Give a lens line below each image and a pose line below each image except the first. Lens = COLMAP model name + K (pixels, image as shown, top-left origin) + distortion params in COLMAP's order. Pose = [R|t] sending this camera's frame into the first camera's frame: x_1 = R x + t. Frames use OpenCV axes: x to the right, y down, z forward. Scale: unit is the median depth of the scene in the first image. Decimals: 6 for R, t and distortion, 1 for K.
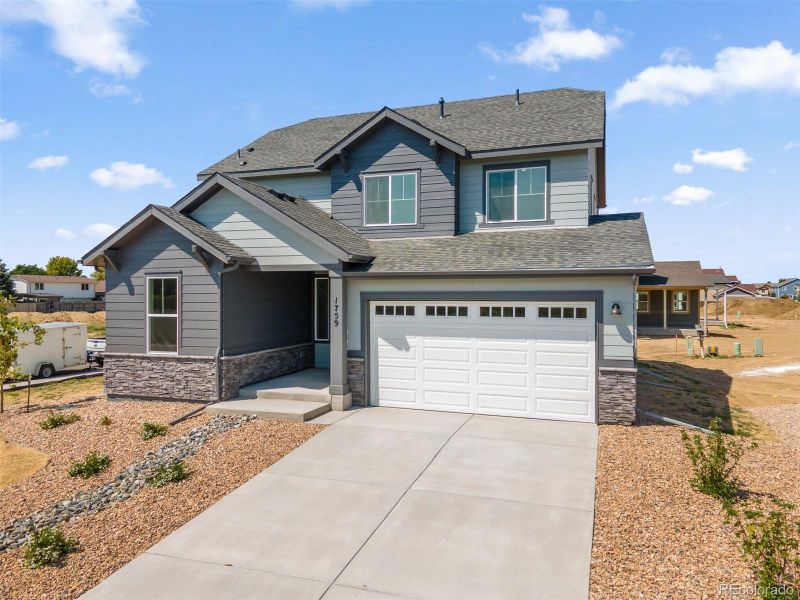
lens RADIAL K [[597.0, 0, 400.0], [0, 597.0, 300.0], [0, 0, 1]] dist [0.000577, 0.000225]
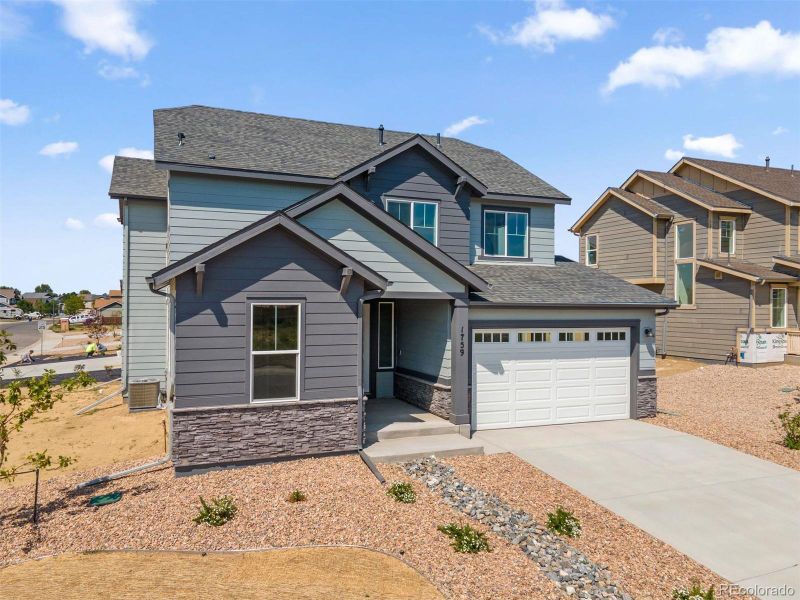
lens RADIAL K [[597.0, 0, 400.0], [0, 597.0, 300.0], [0, 0, 1]] dist [0.000577, 0.000225]
pose [[0.728603, 0.012417, 0.684824, -0.821107], [-0.003001, 0.999884, -0.014936, -0.031666], [-0.684930, 0.008827, 0.728555, 0.319904]]
